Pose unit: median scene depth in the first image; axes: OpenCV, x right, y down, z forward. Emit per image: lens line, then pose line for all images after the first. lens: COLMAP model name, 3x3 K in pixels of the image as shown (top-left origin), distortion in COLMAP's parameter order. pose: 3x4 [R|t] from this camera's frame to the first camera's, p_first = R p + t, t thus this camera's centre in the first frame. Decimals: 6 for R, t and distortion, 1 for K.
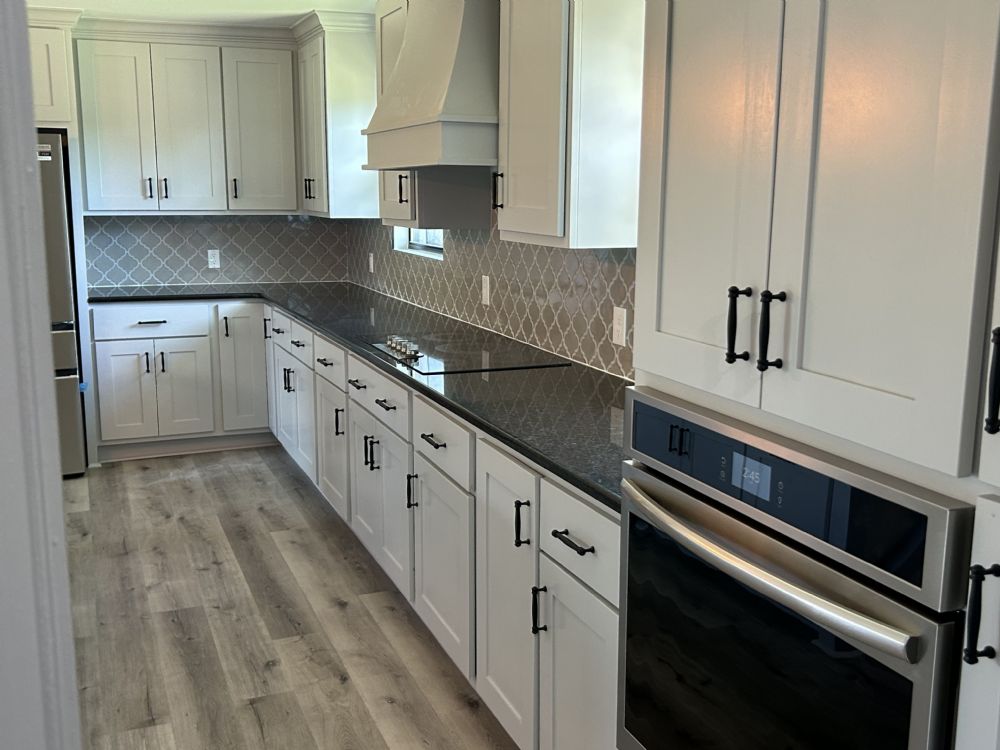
lens RADIAL K [[1036.6, 0, 503.2], [0, 1036.6, 372.2], [0, 0, 1]] dist [0.039469, 0.000000]
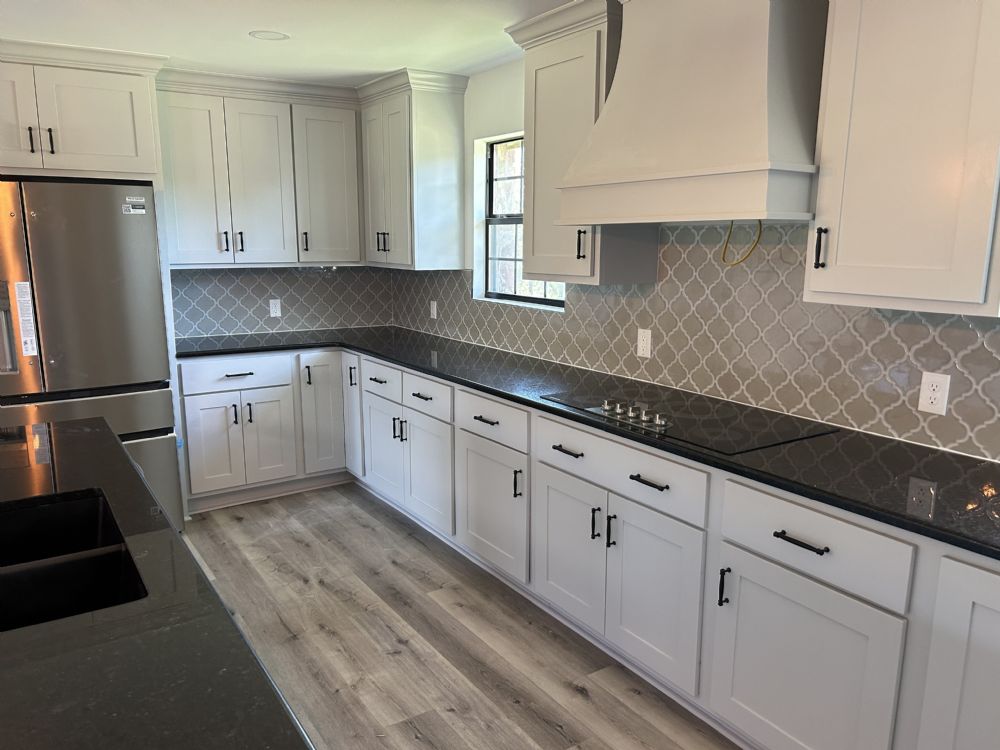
lens RADIAL K [[751.2, 0, 494.3], [0, 751.2, 383.9], [0, 0, 1]] dist [0.040670, -0.021214]
pose [[0.981786, -0.037302, 0.186291, -0.235391], [0.033766, 0.999185, 0.022118, -0.047618], [-0.186964, -0.015425, 0.982246, 0.236954]]
